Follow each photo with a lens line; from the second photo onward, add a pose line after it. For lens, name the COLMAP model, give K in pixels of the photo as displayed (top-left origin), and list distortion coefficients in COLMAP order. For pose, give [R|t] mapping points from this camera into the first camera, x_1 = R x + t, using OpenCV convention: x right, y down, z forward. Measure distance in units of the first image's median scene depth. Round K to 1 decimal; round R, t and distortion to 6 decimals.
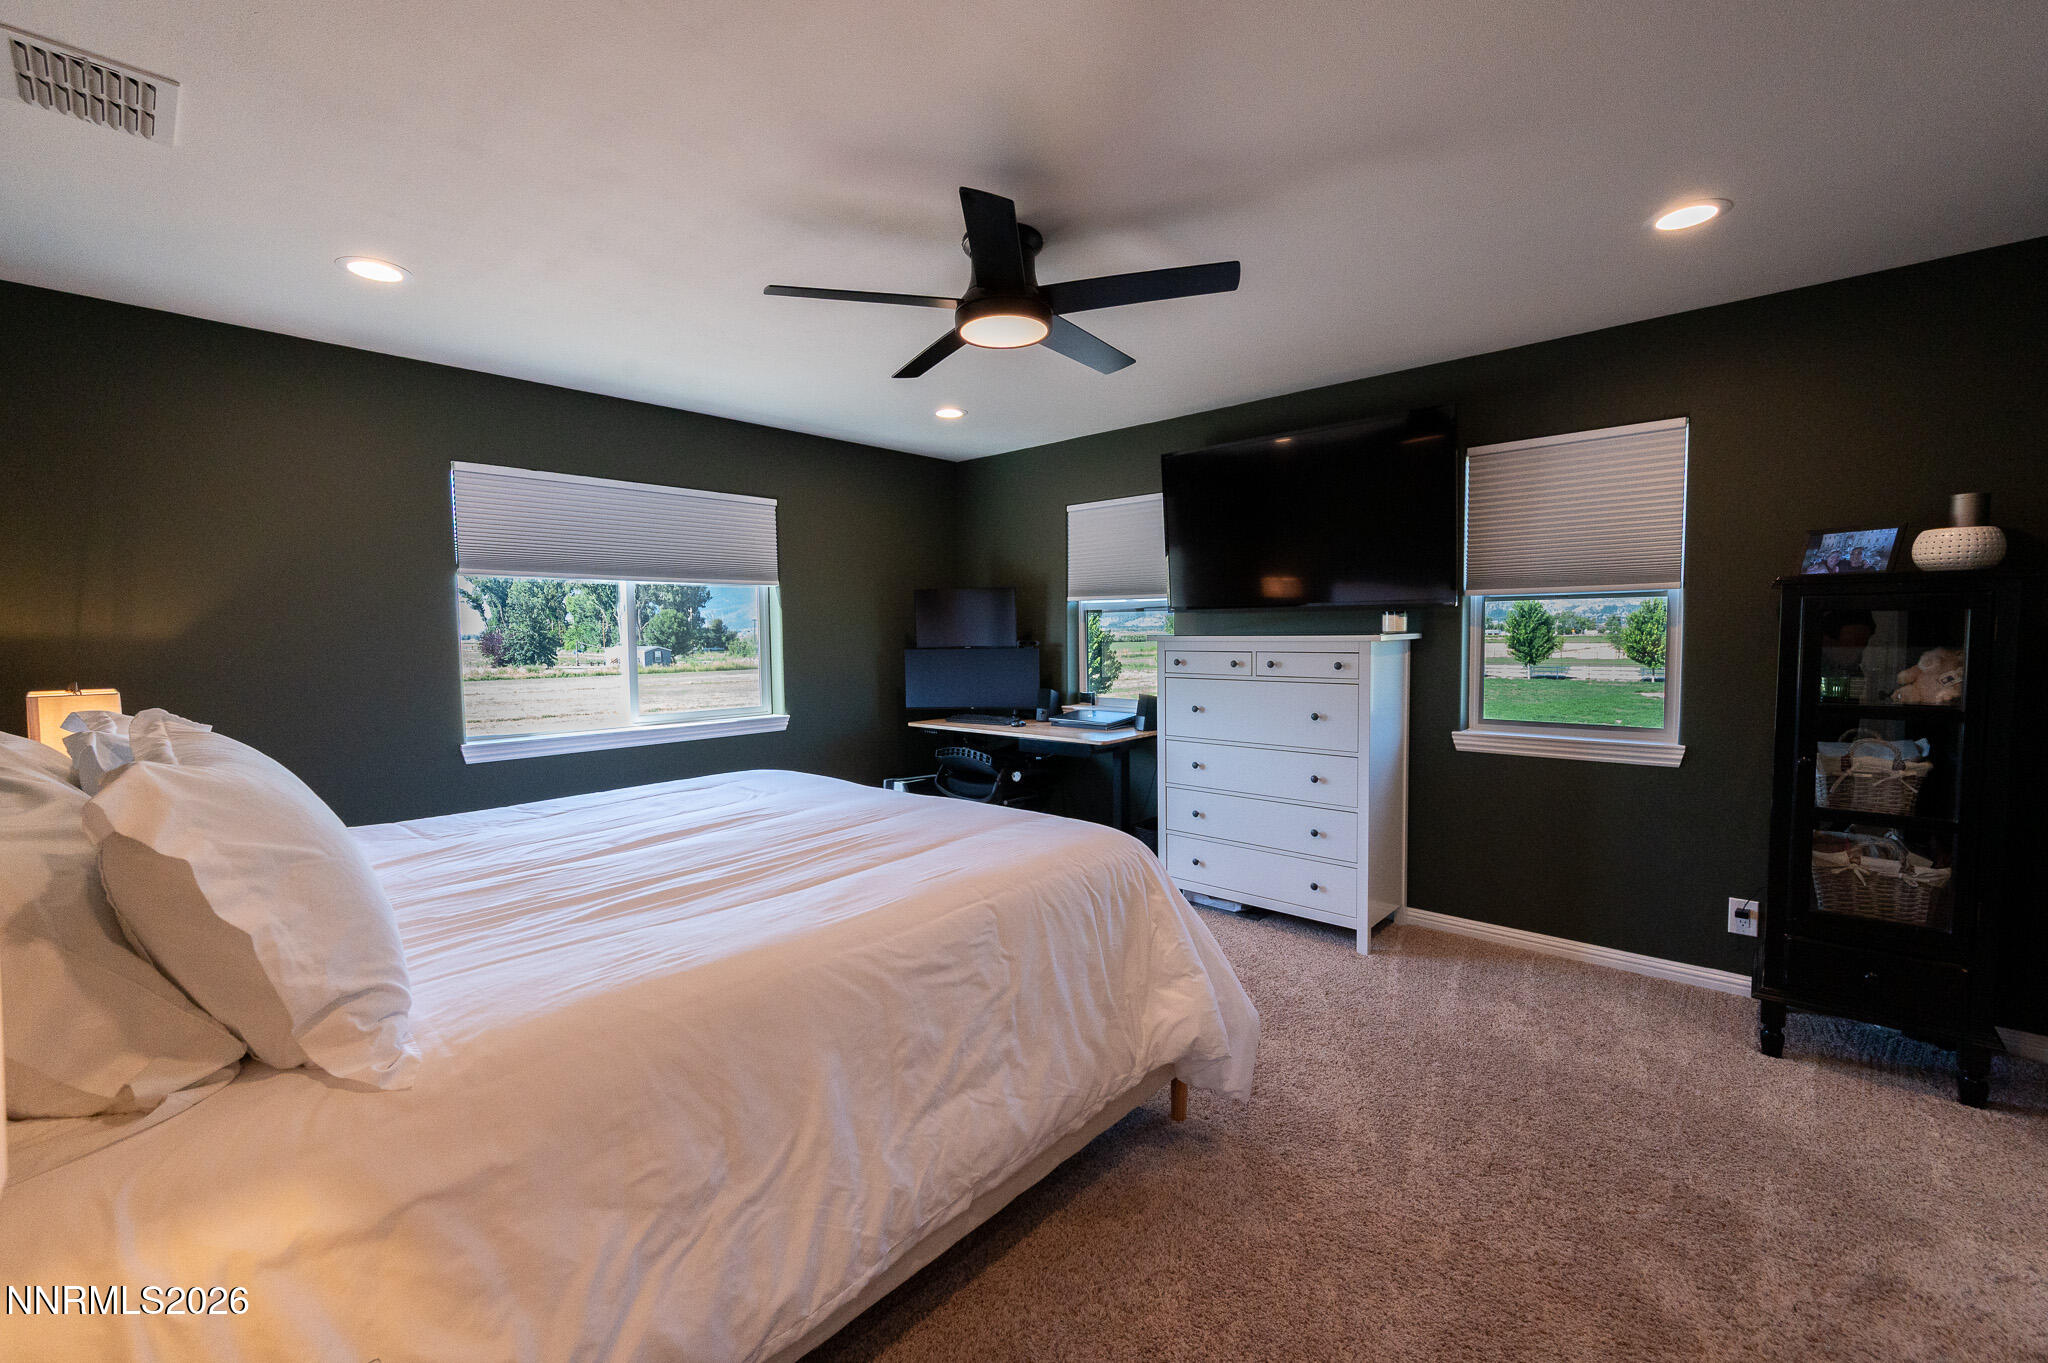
lens RADIAL K [[834.0, 0, 1027.5], [0, 834.0, 676.8], [0, 0, 1]] dist [-0.000732, -0.000121]
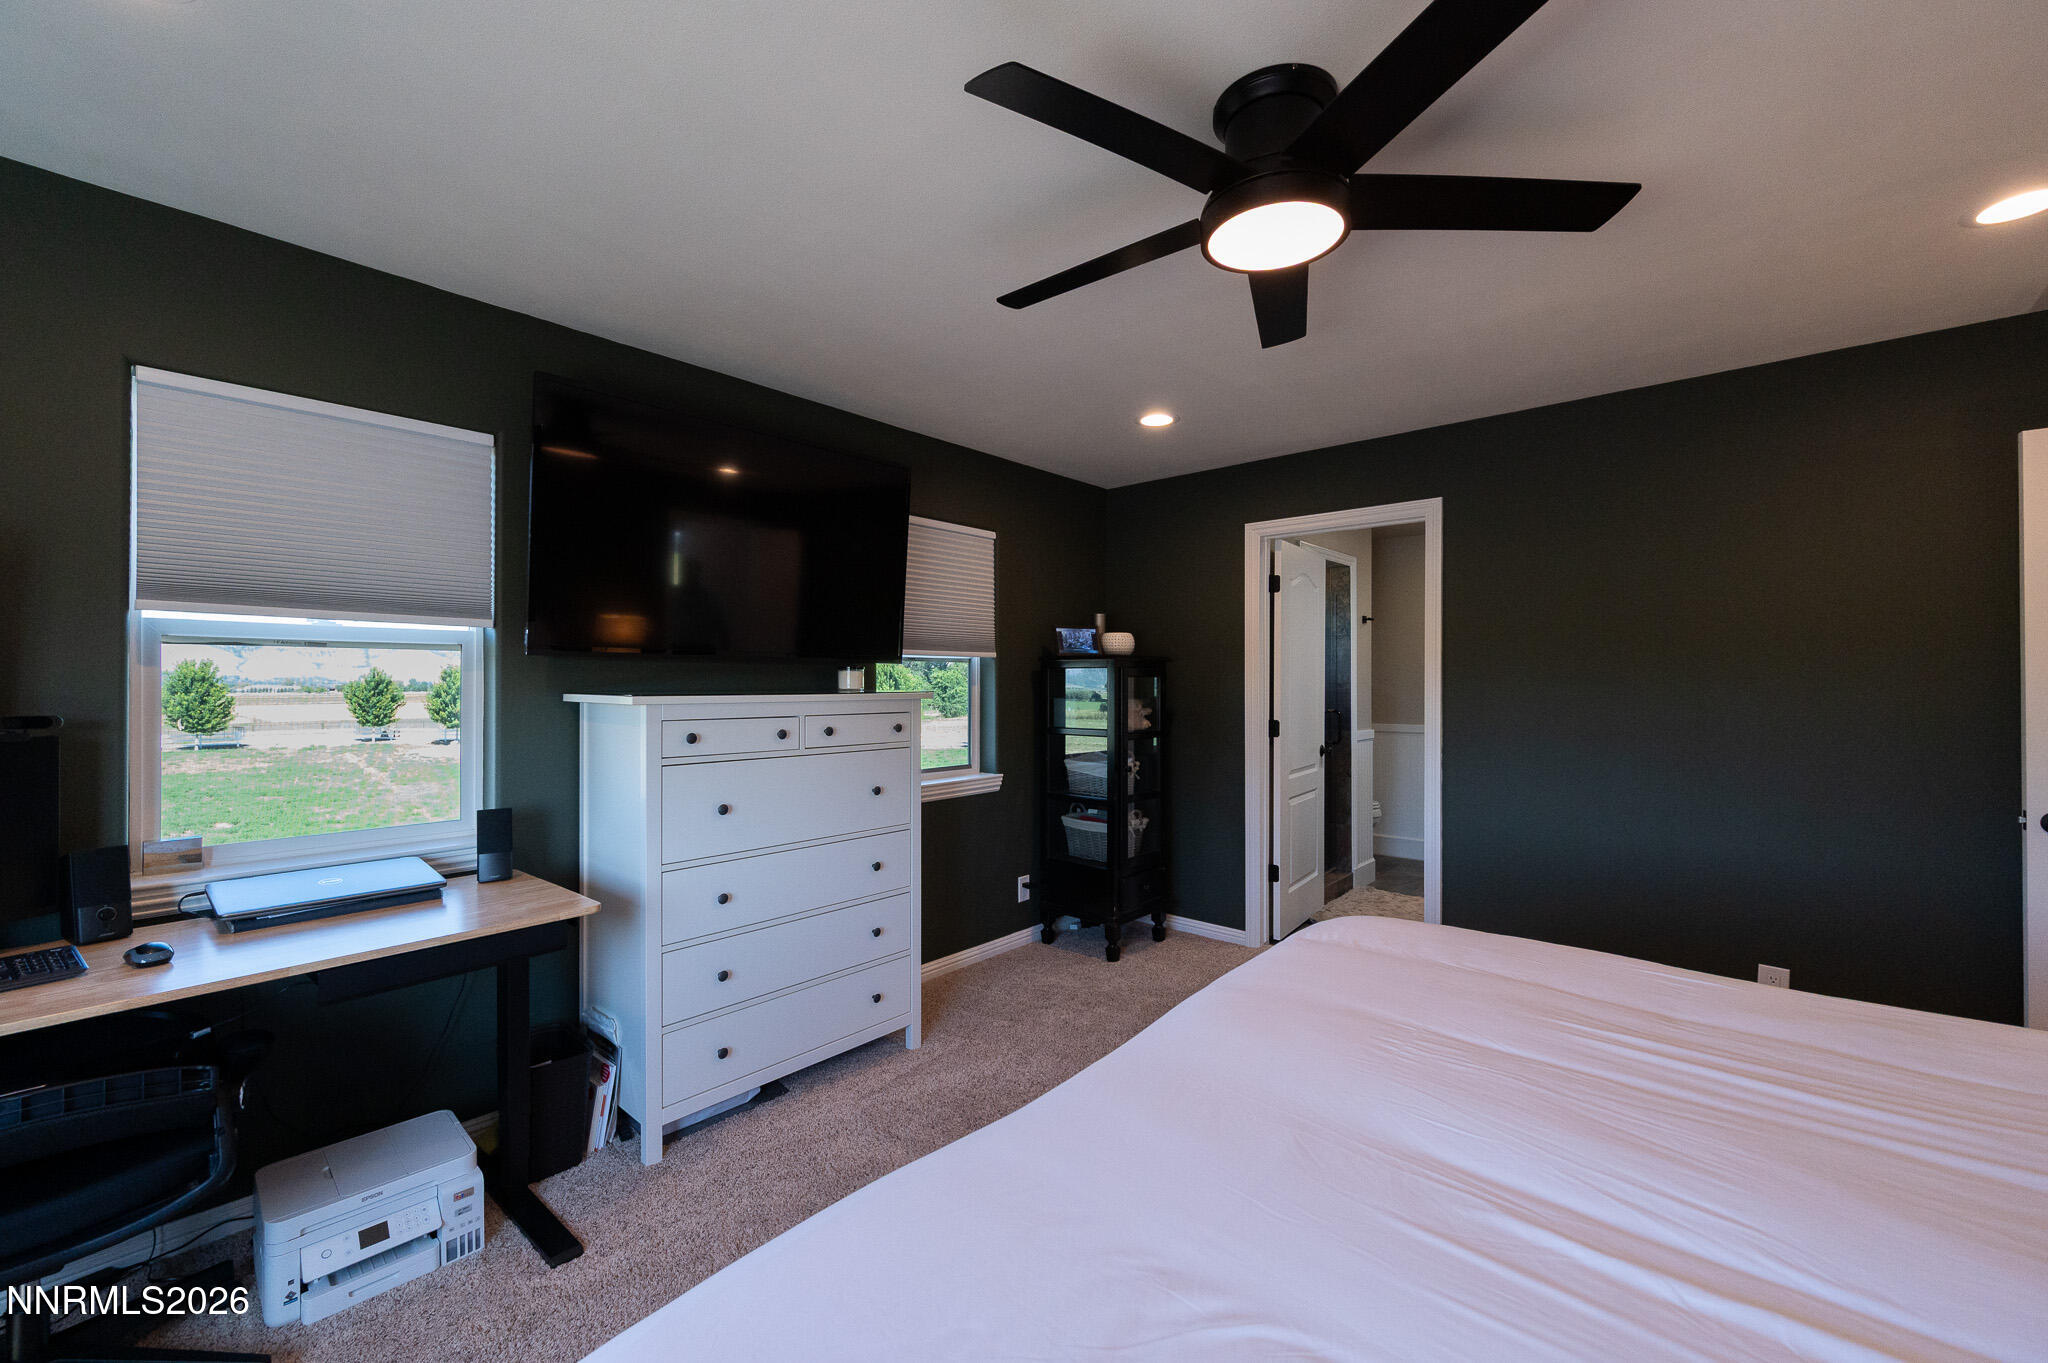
lens RADIAL K [[815.9, 0, 1018.3], [0, 815.9, 677.9], [0, 0, 1]] dist [-0.002209, -0.000050]
pose [[-0.009216, 0.014064, 0.999859, -0.487112], [0.052381, 0.998535, -0.013563, -0.047849], [-0.998585, 0.052249, -0.009939, 0.892559]]
